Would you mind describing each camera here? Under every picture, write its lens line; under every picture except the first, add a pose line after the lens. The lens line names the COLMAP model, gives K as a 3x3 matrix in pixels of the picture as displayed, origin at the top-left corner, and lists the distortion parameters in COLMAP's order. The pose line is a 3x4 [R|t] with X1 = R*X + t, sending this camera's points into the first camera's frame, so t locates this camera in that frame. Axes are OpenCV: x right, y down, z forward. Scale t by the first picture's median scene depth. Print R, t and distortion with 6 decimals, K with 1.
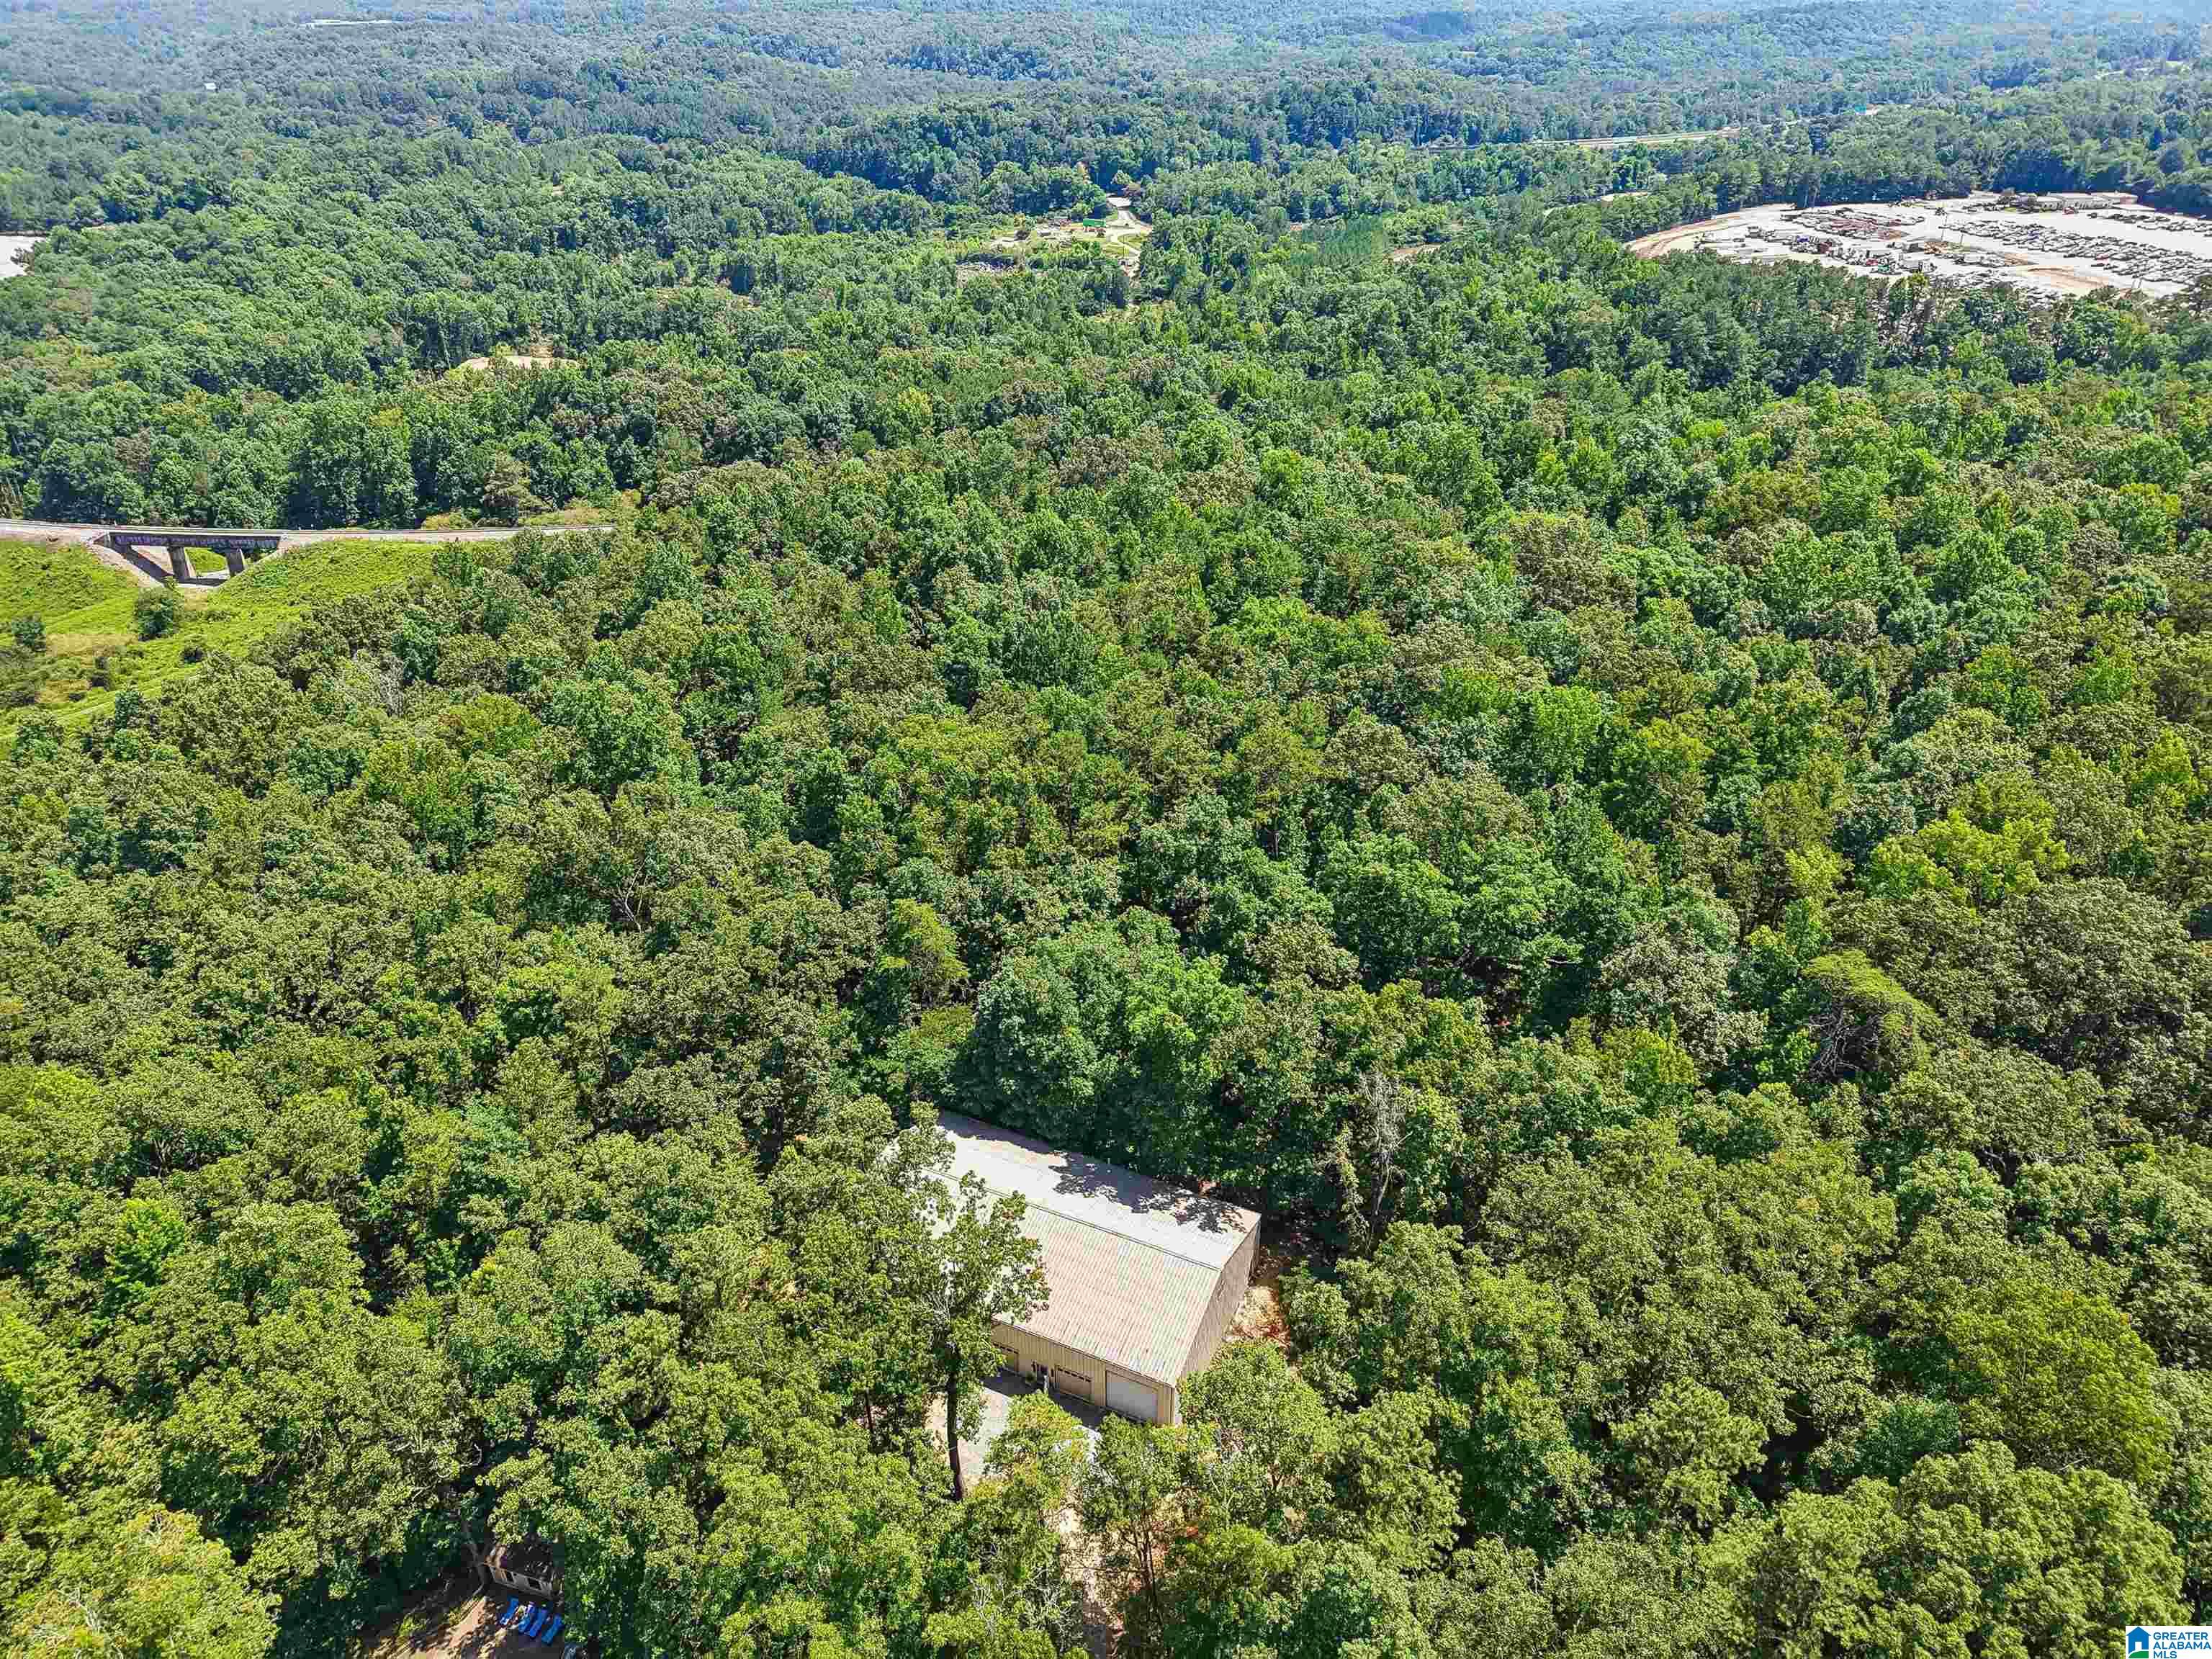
lens RADIAL K [[1478.6, 0, 1106.0], [0, 1478.6, 829.5], [0, 0, 1]] dist [0.008320, -0.007135]
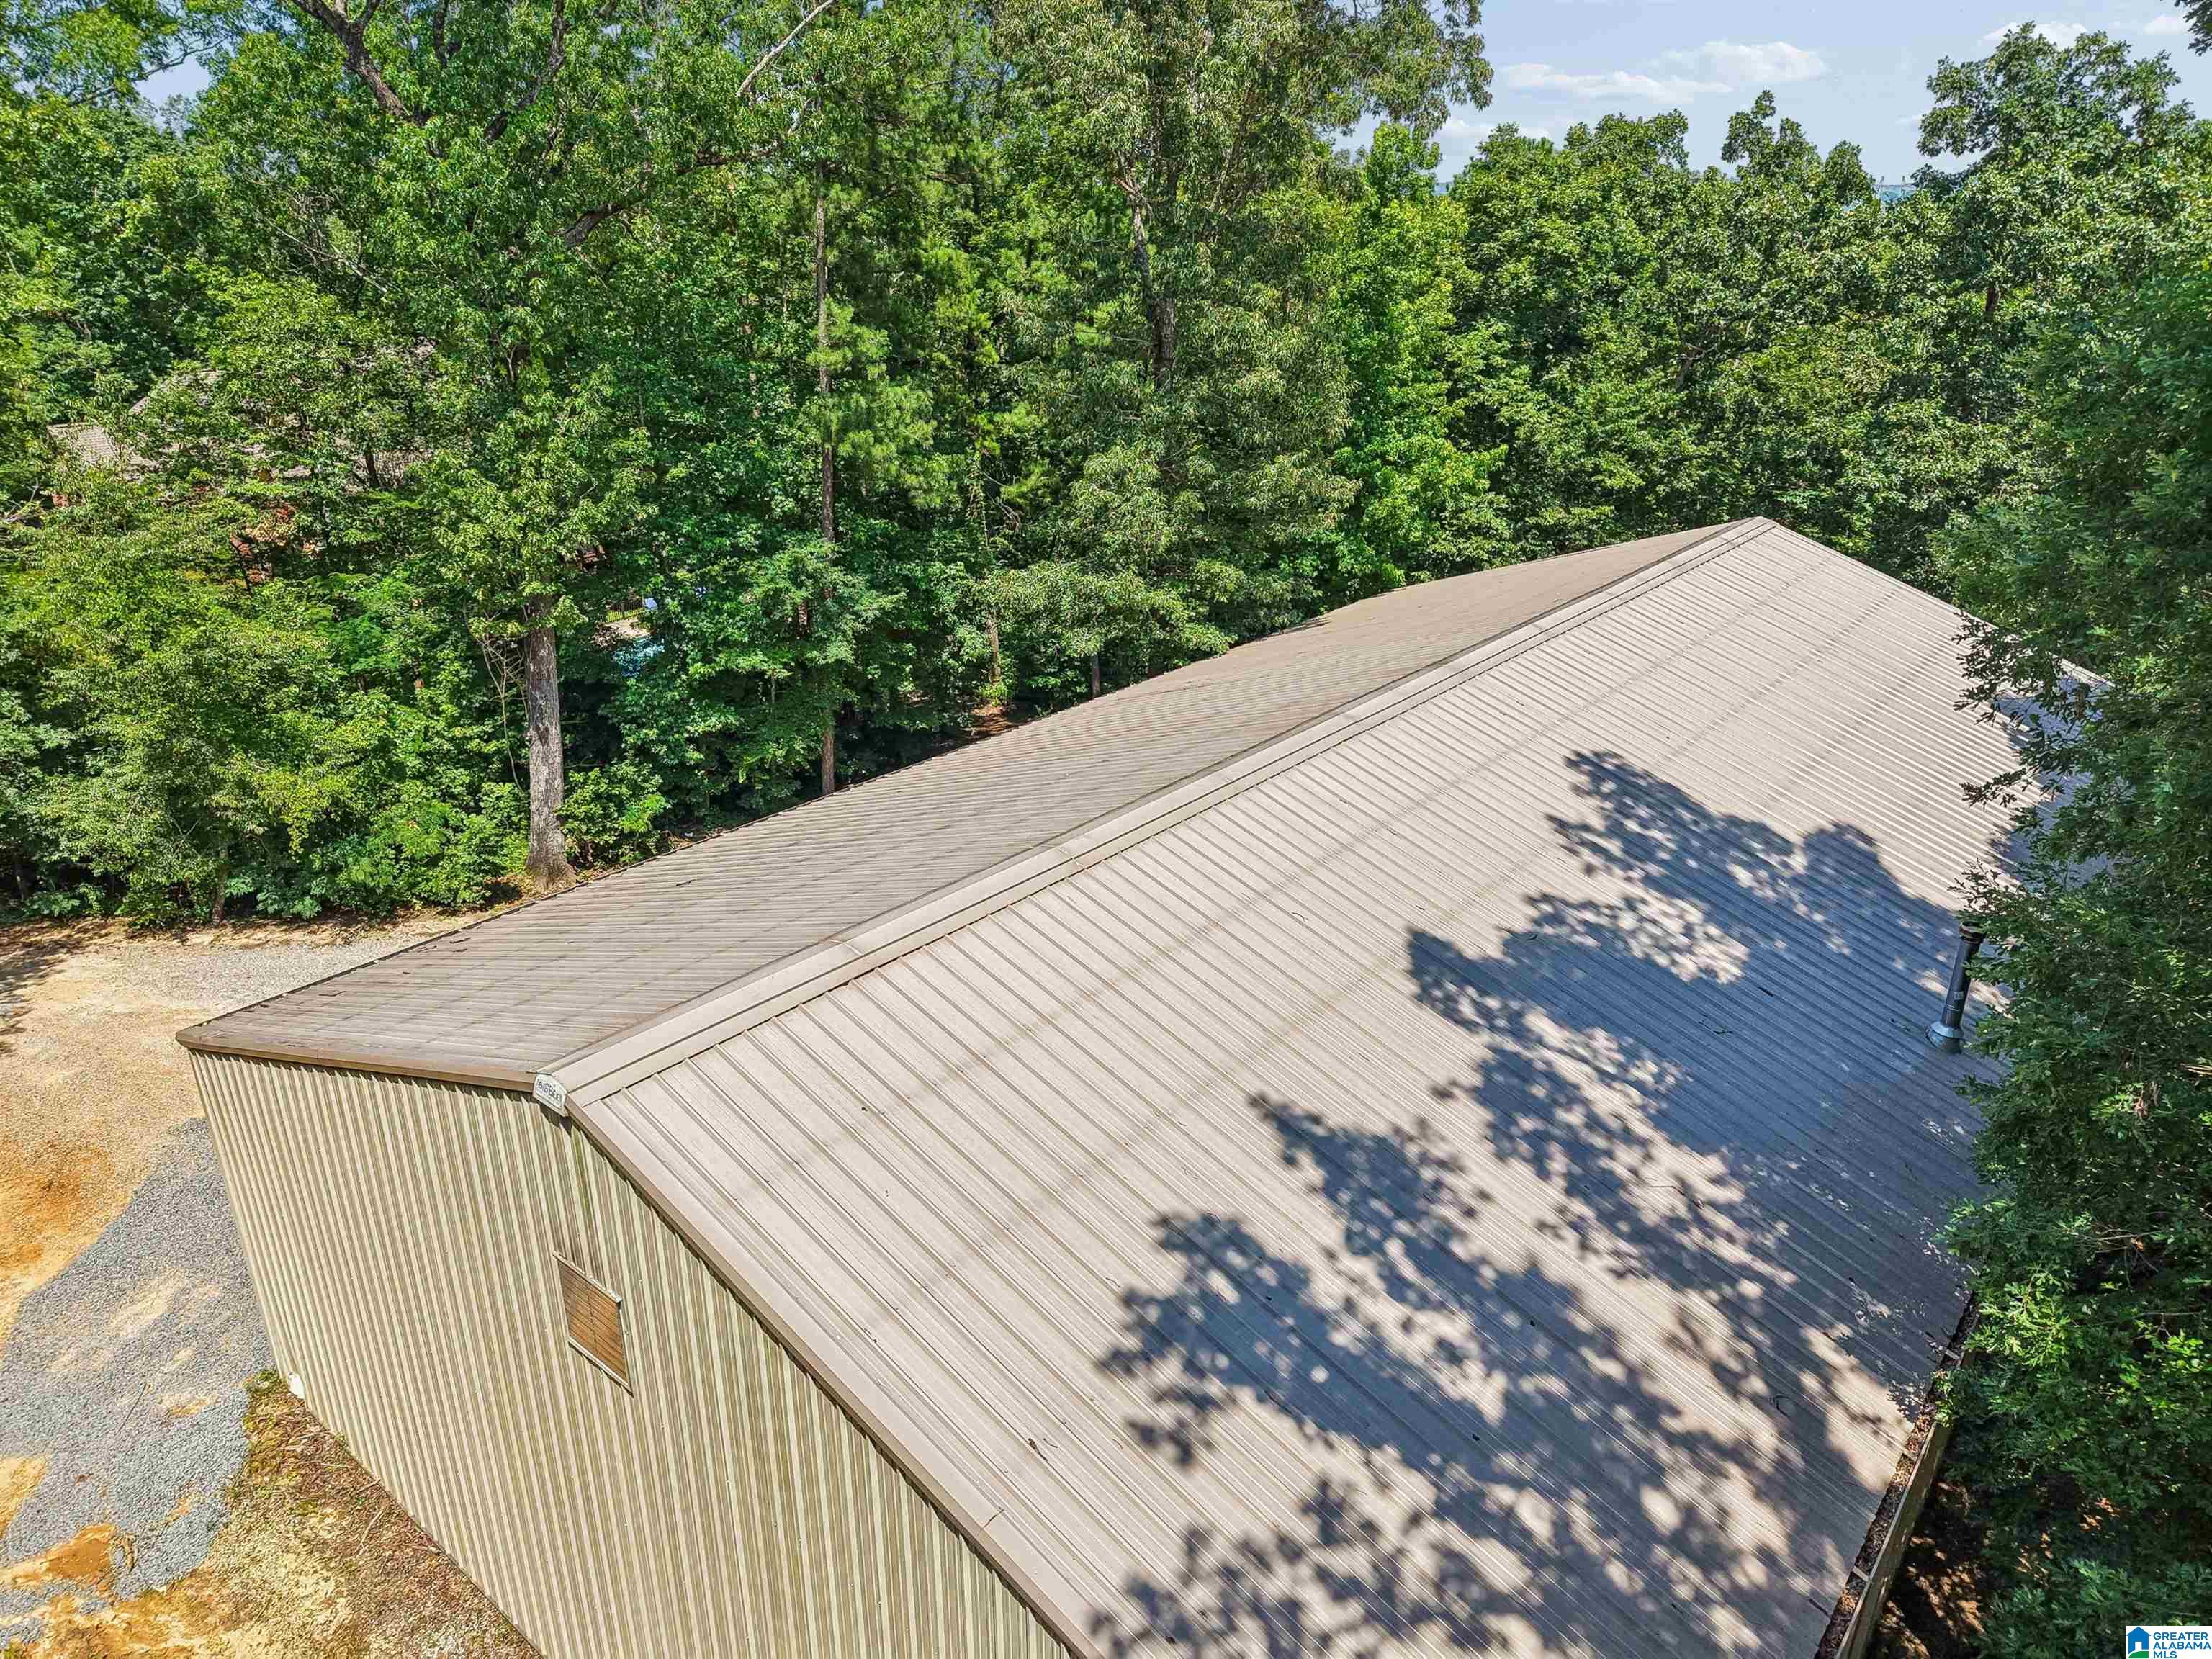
lens RADIAL K [[1478.6, 0, 1106.0], [0, 1478.6, 829.5], [0, 0, 1]] dist [0.008320, -0.007135]
pose [[-0.246794, 0.381655, -0.890748, 0.041379], [-0.480069, 0.750313, 0.454493, 0.056140], [0.841800, 0.539787, -0.001952, 0.272163]]
